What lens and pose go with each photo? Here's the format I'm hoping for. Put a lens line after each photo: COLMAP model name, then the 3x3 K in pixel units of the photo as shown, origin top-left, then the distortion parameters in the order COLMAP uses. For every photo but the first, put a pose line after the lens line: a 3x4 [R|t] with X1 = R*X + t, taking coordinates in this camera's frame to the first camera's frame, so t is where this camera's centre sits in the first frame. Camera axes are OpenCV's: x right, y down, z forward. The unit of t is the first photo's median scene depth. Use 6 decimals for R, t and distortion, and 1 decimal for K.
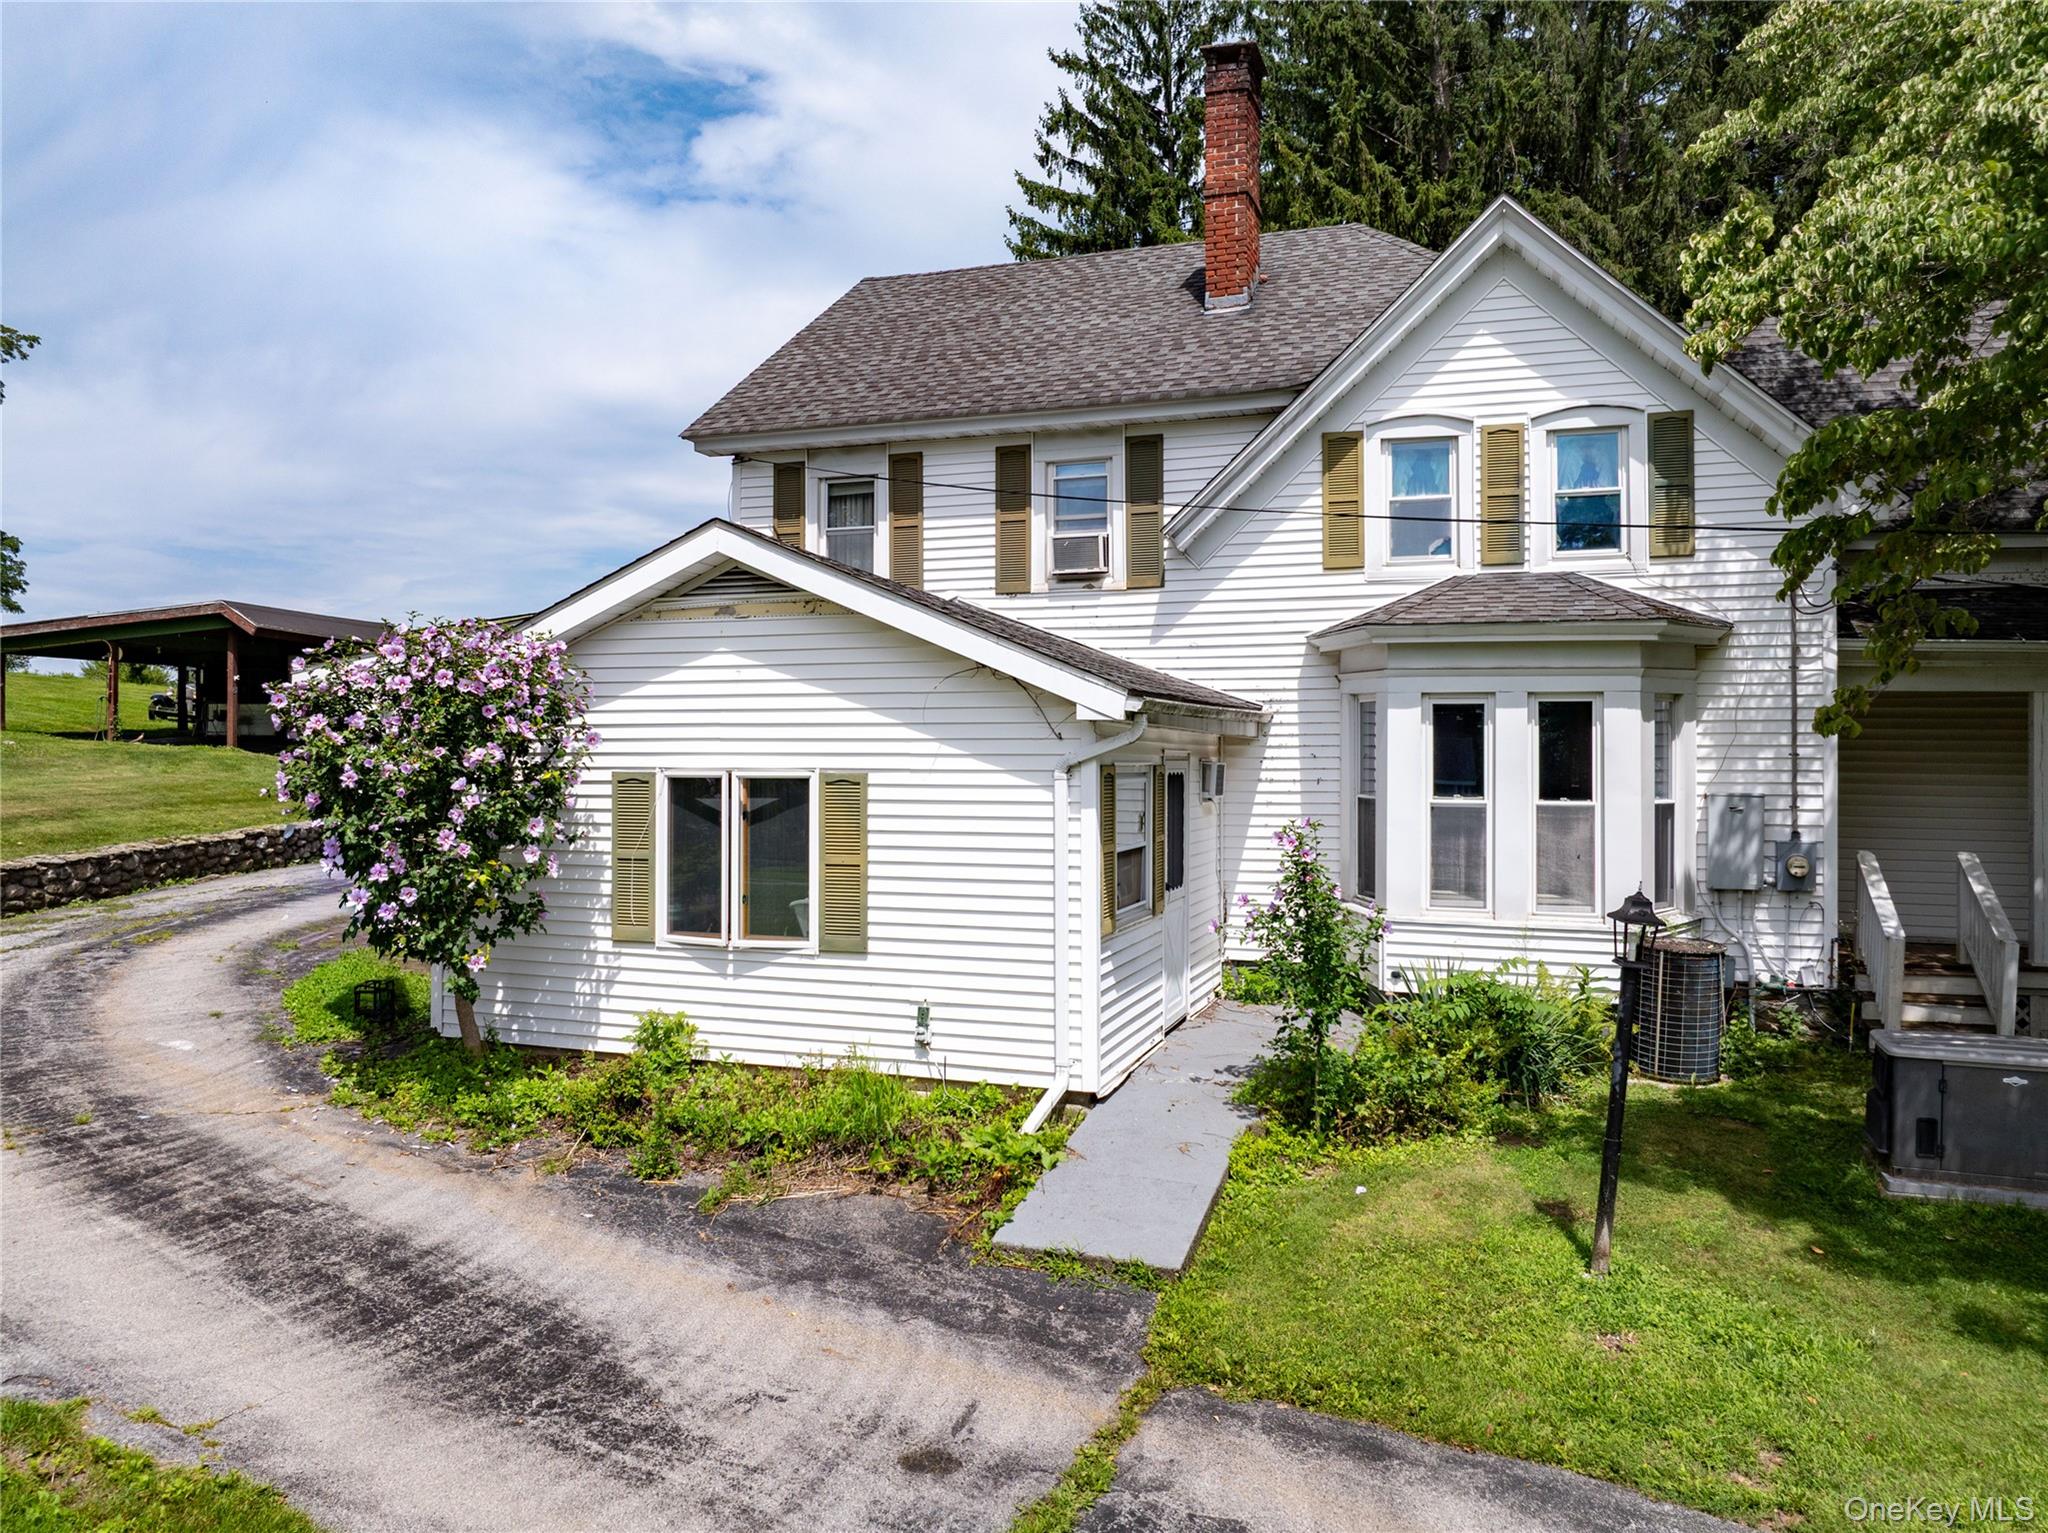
lens RADIAL K [[1448.9, 0, 1022.6], [0, 1448.9, 758.1], [0, 0, 1]] dist [-0.045560, 0.003933]
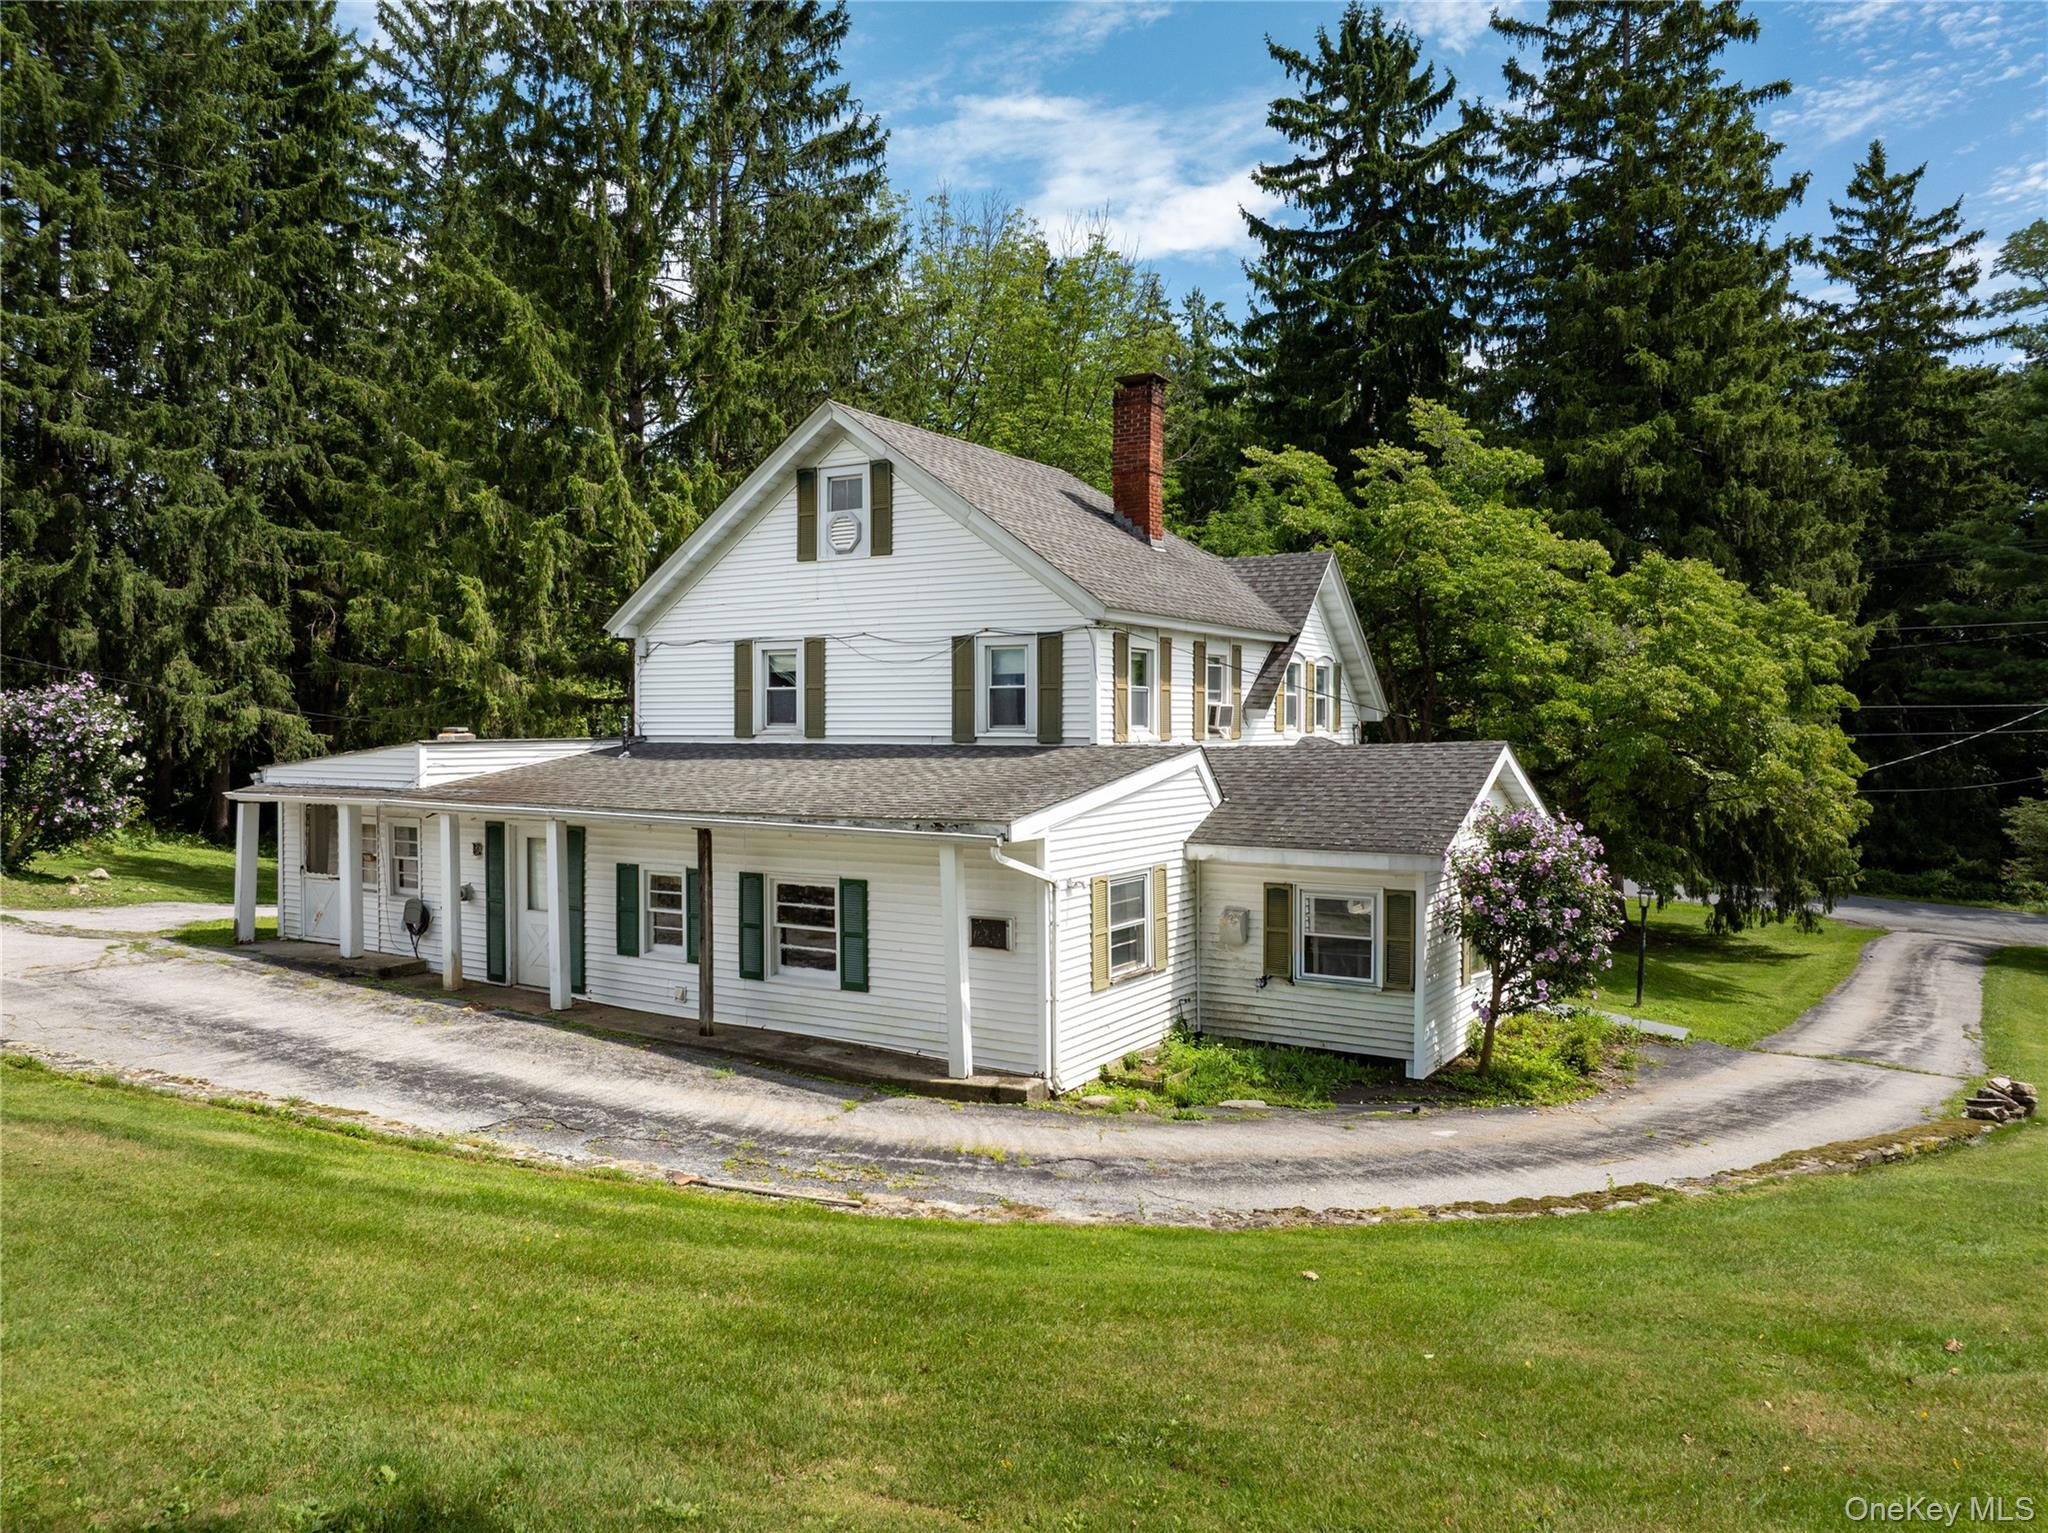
lens RADIAL K [[1443.8, 0, 1024.0], [0, 1443.8, 766.5], [0, 0, 1]] dist [-0.031590, -0.003553]
pose [[0.225933, -0.031159, 0.973644, -1.667804], [-0.005706, 0.999429, 0.033309, -0.149854], [-0.974126, -0.013082, 0.225626, 0.927443]]
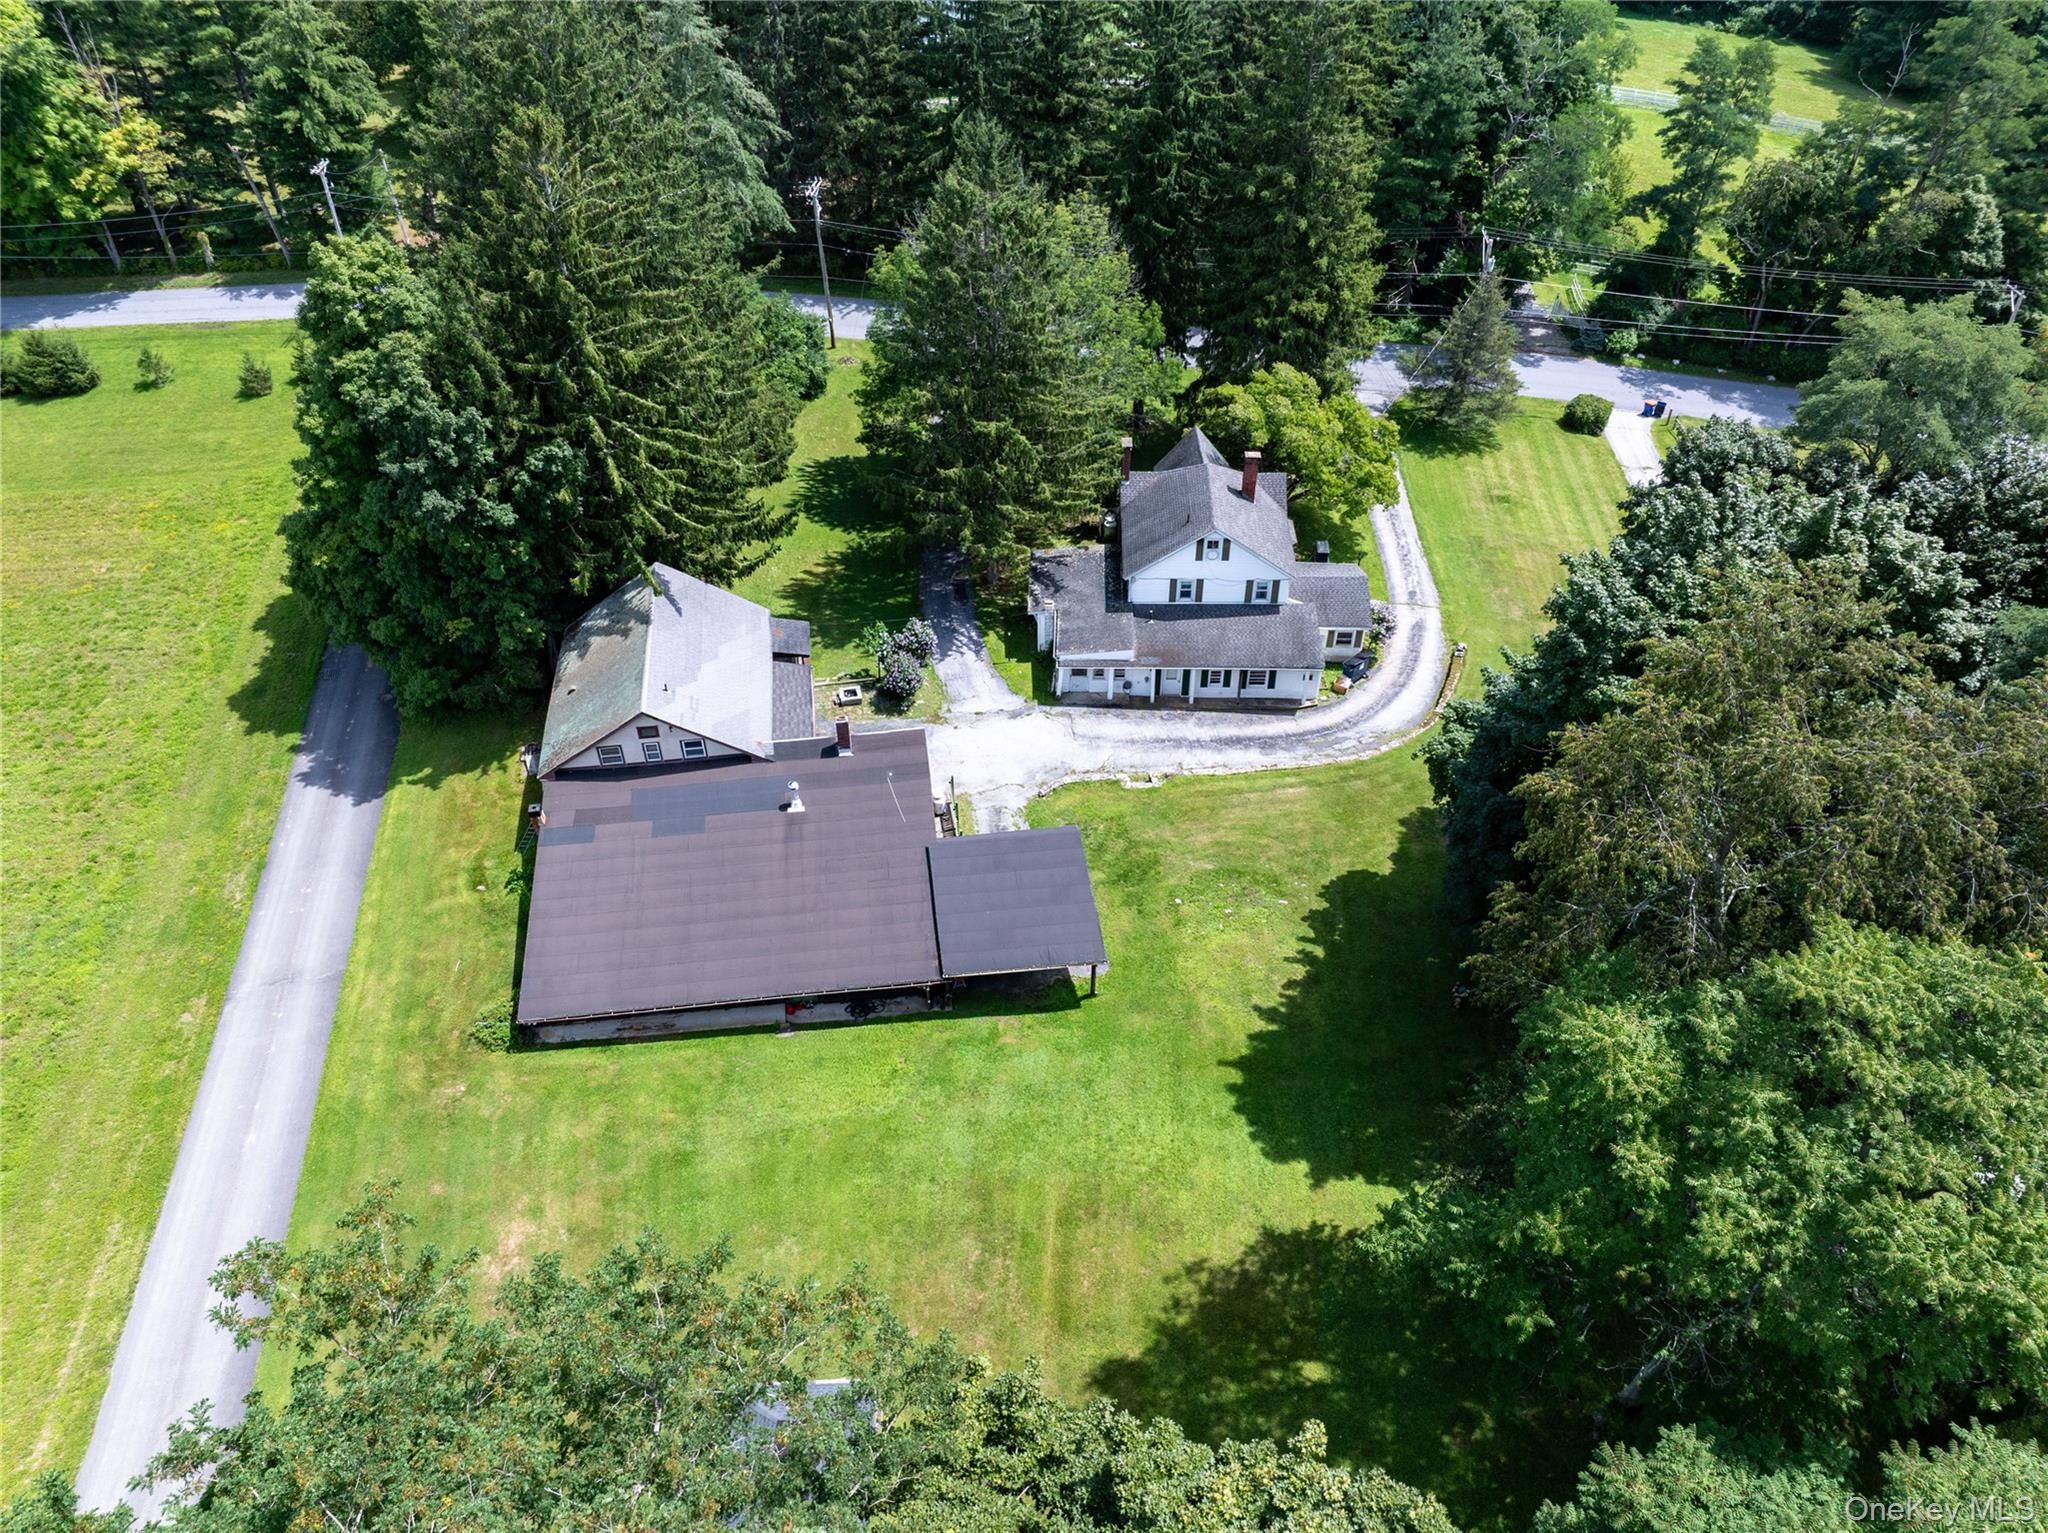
lens RADIAL K [[1447.8, 0, 1026.2], [0, 1447.8, 753.2], [0, 0, 1]] dist [-0.036302, -0.005624]
pose [[-0.292316, -0.632161, 0.717582, -4.543258], [-0.000098, 0.750376, 0.661011, -3.556042], [-0.956322, 0.193154, -0.219409, 3.607281]]
